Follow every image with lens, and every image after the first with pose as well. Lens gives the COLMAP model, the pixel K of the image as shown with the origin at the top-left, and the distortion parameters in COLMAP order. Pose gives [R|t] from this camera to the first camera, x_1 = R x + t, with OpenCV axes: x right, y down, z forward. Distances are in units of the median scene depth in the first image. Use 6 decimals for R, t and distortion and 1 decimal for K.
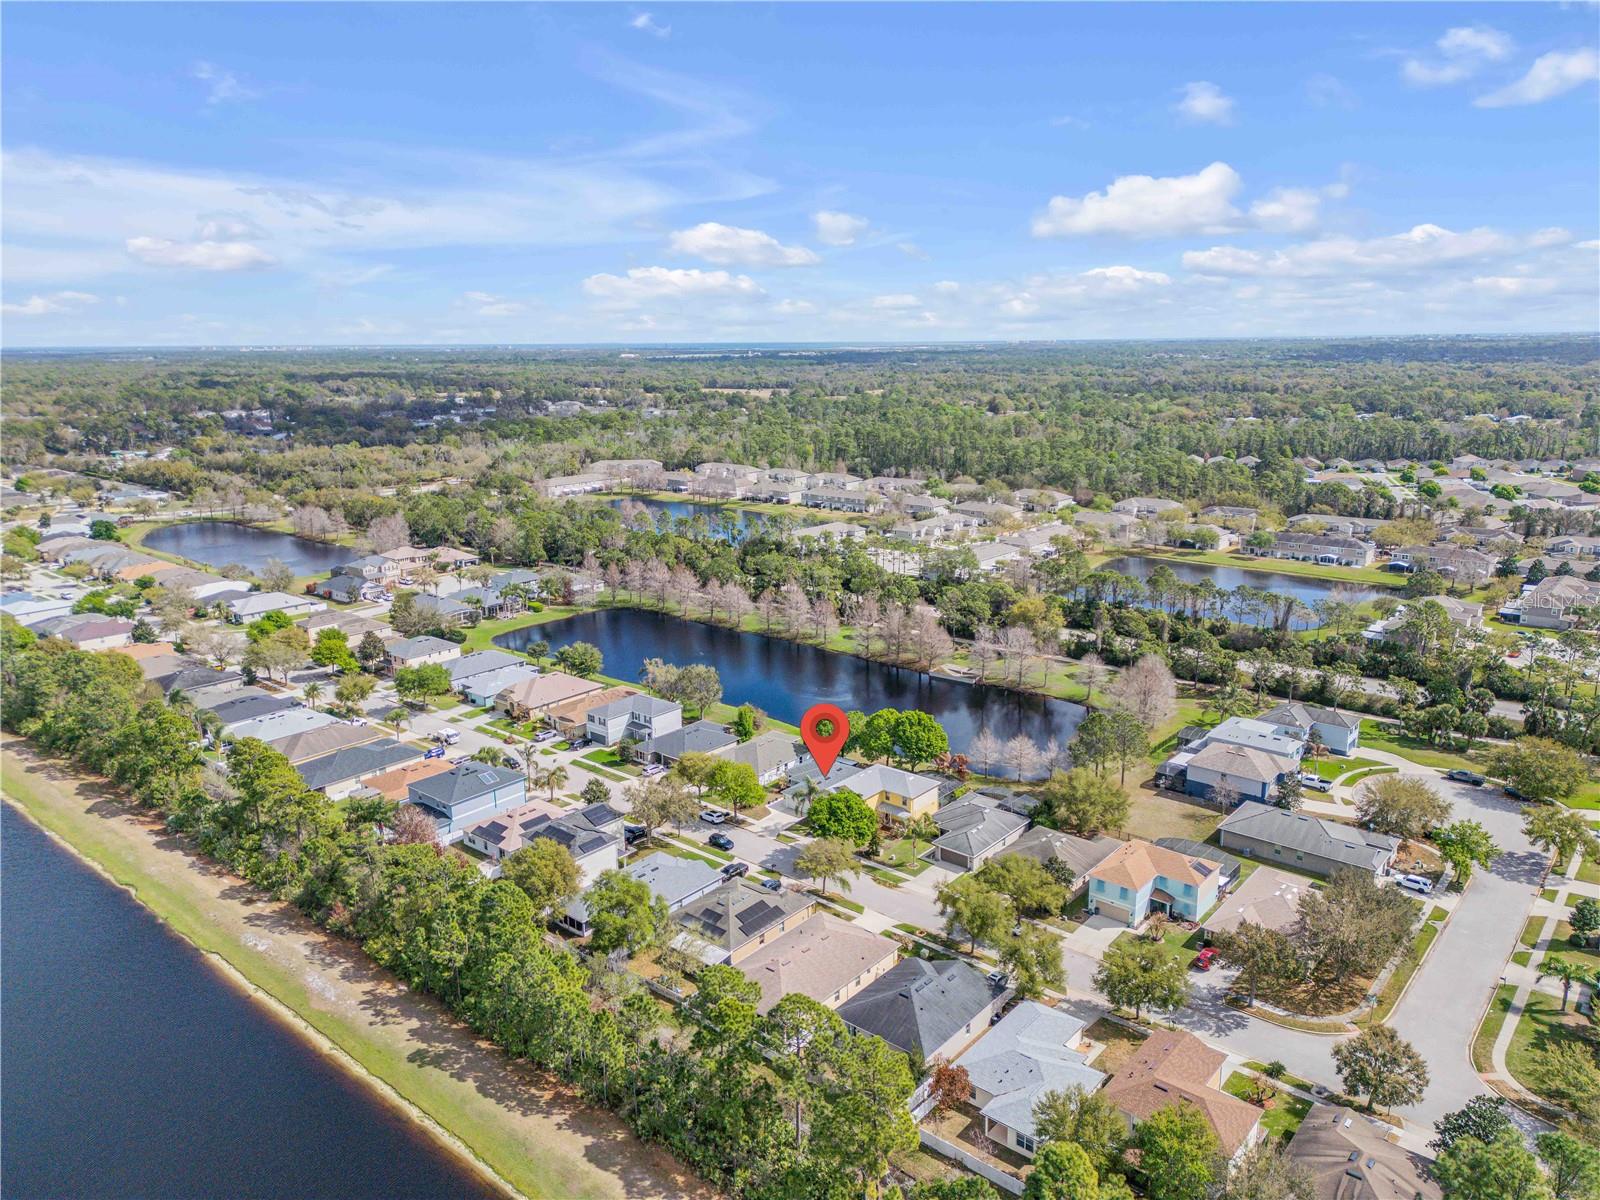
lens RADIAL K [[1120.3, 0, 798.1], [0, 1120.3, 603.6], [0, 0, 1]] dist [0.093855, -0.101042]
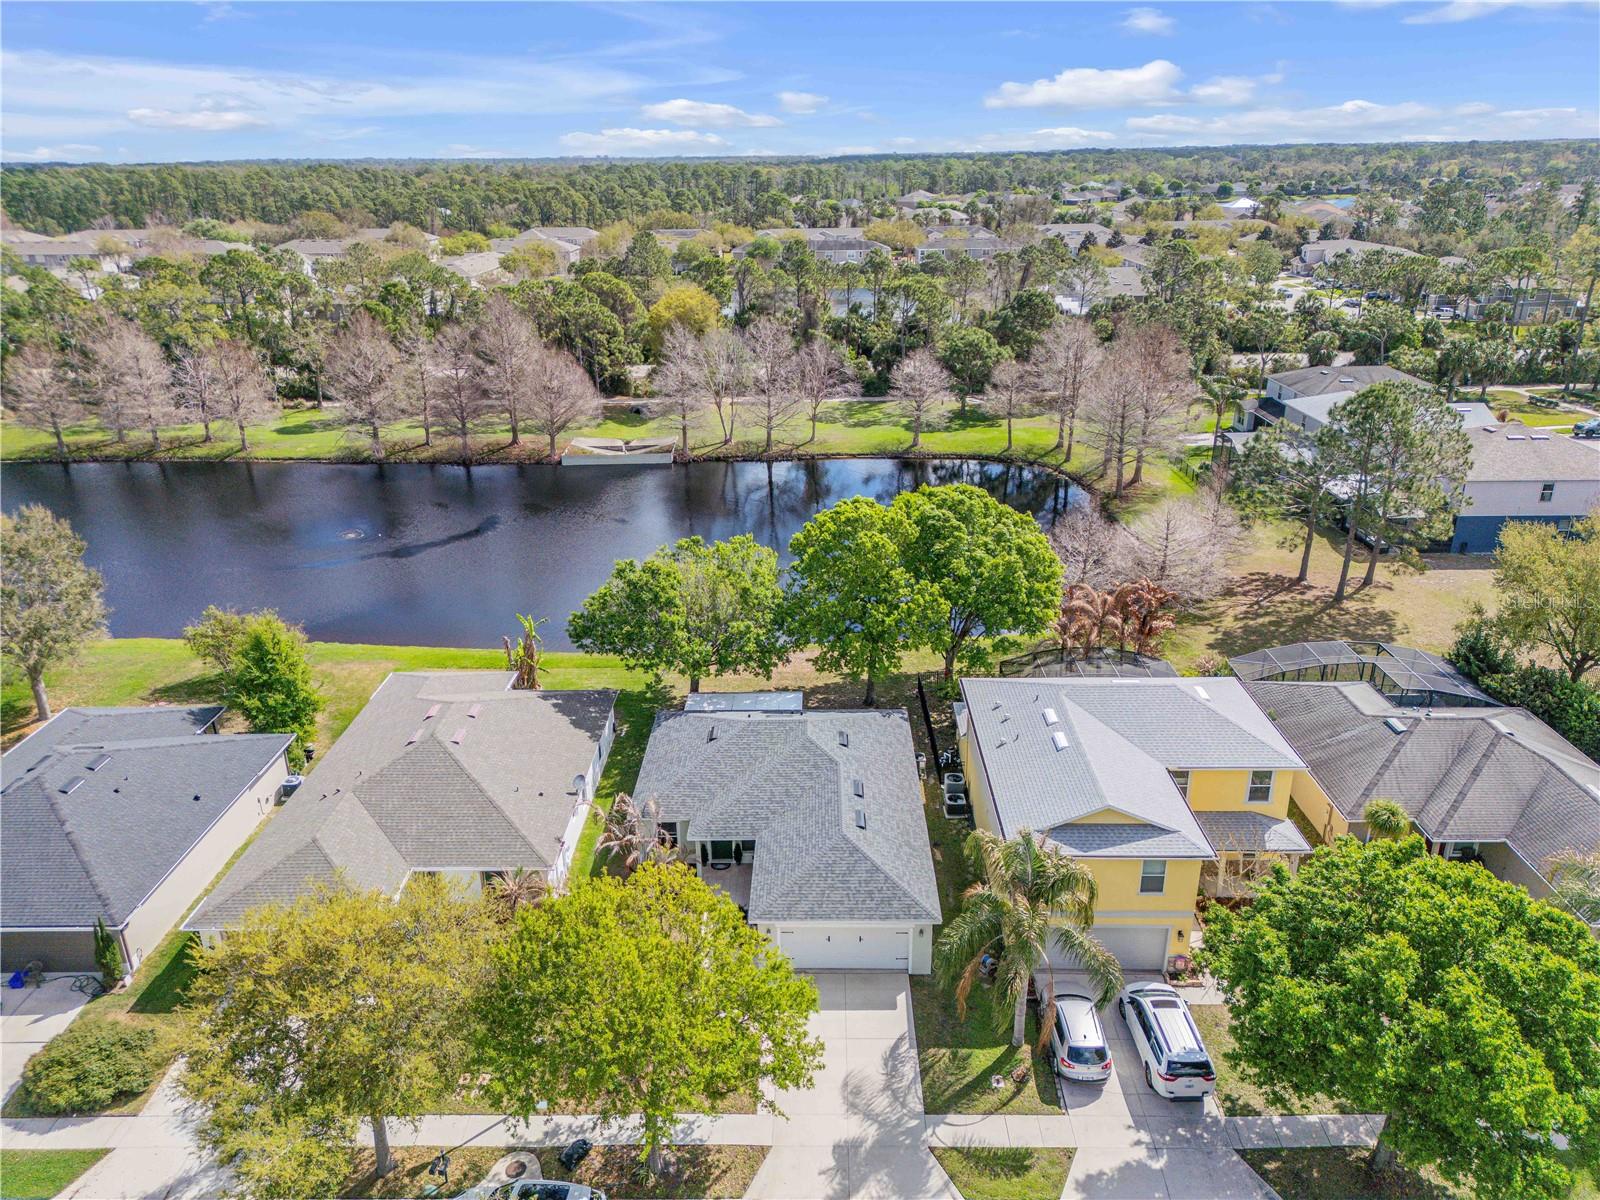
lens RADIAL K [[1120.3, 0, 798.1], [0, 1120.3, 603.6], [0, 0, 1]] dist [0.093855, -0.101042]
pose [[0.772087, -0.233715, 0.590982, -0.080216], [0.151194, 0.970774, 0.186383, 0.043310], [-0.617270, -0.054550, 0.784858, 0.529614]]
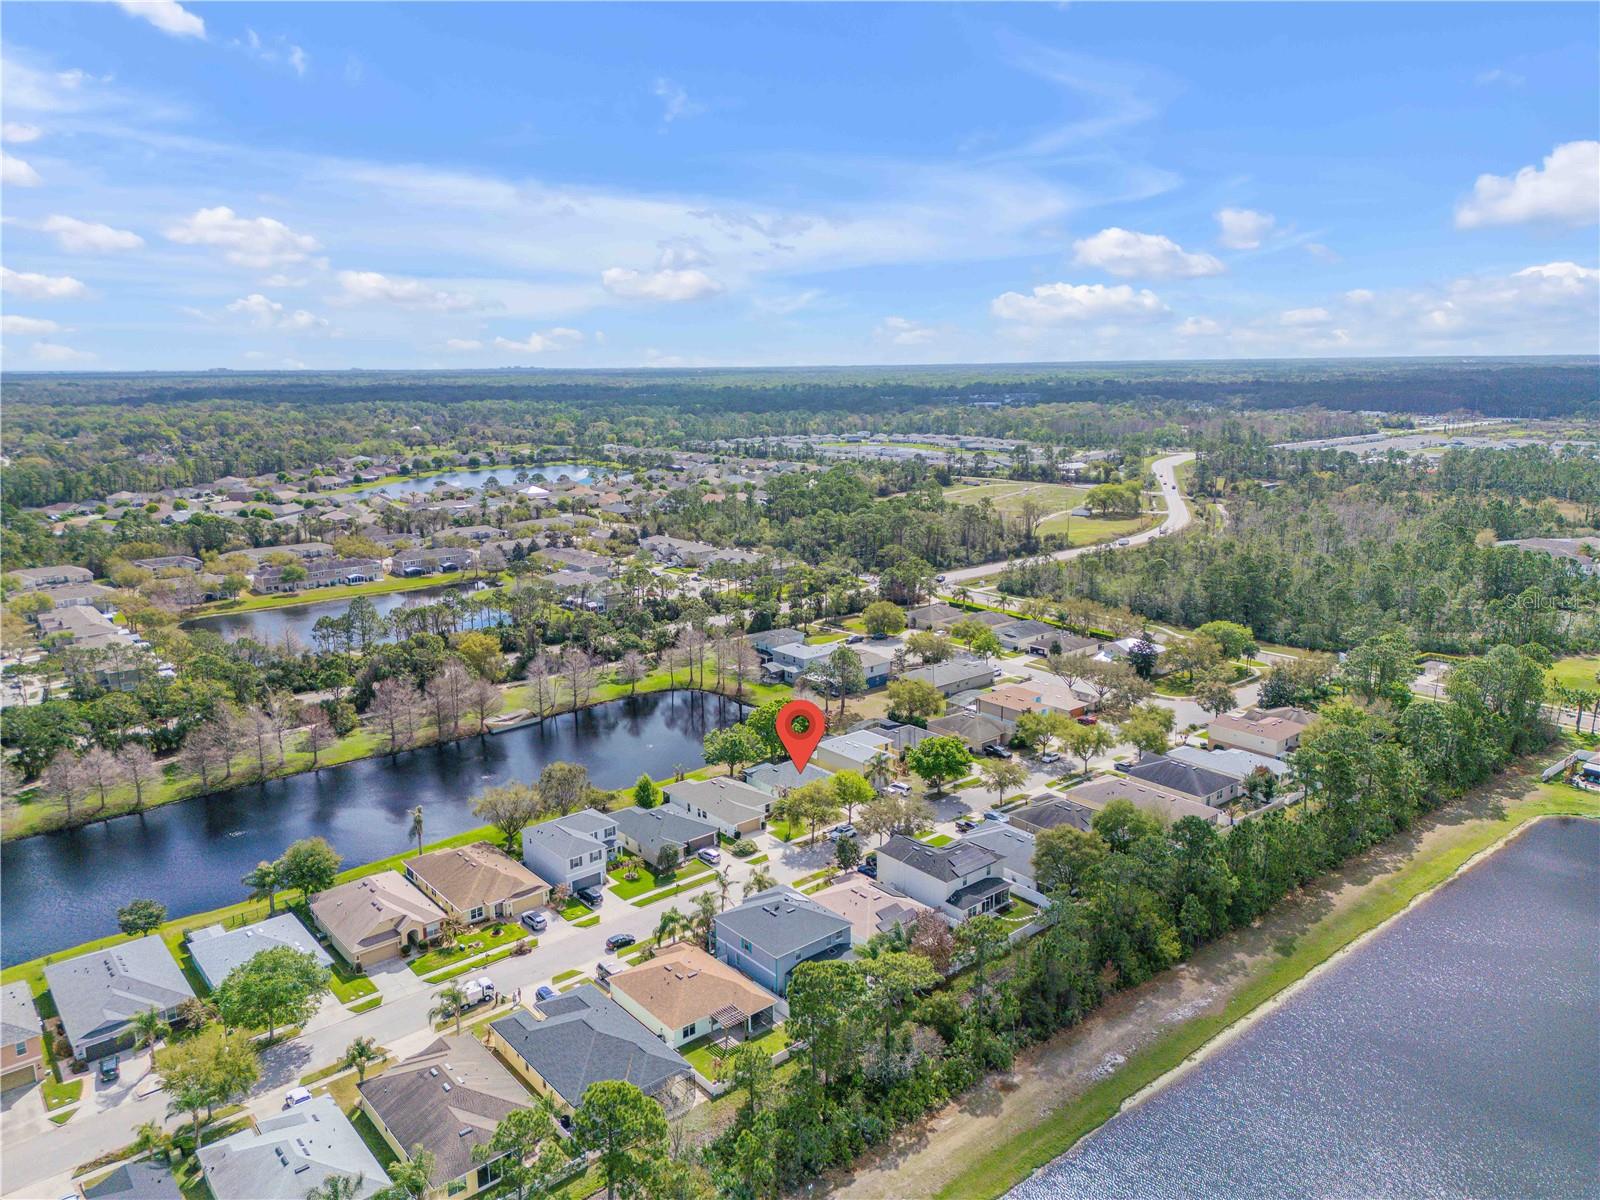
lens RADIAL K [[1127.0, 0, 806.2], [0, 1127.0, 596.2], [0, 0, 1]] dist [0.042077, 0.006957]
pose [[0.158761, -0.192813, 0.968307, -0.644023], [0.234312, 0.960085, 0.152759, -0.111651], [-0.959110, 0.202634, 0.197602, 0.498236]]
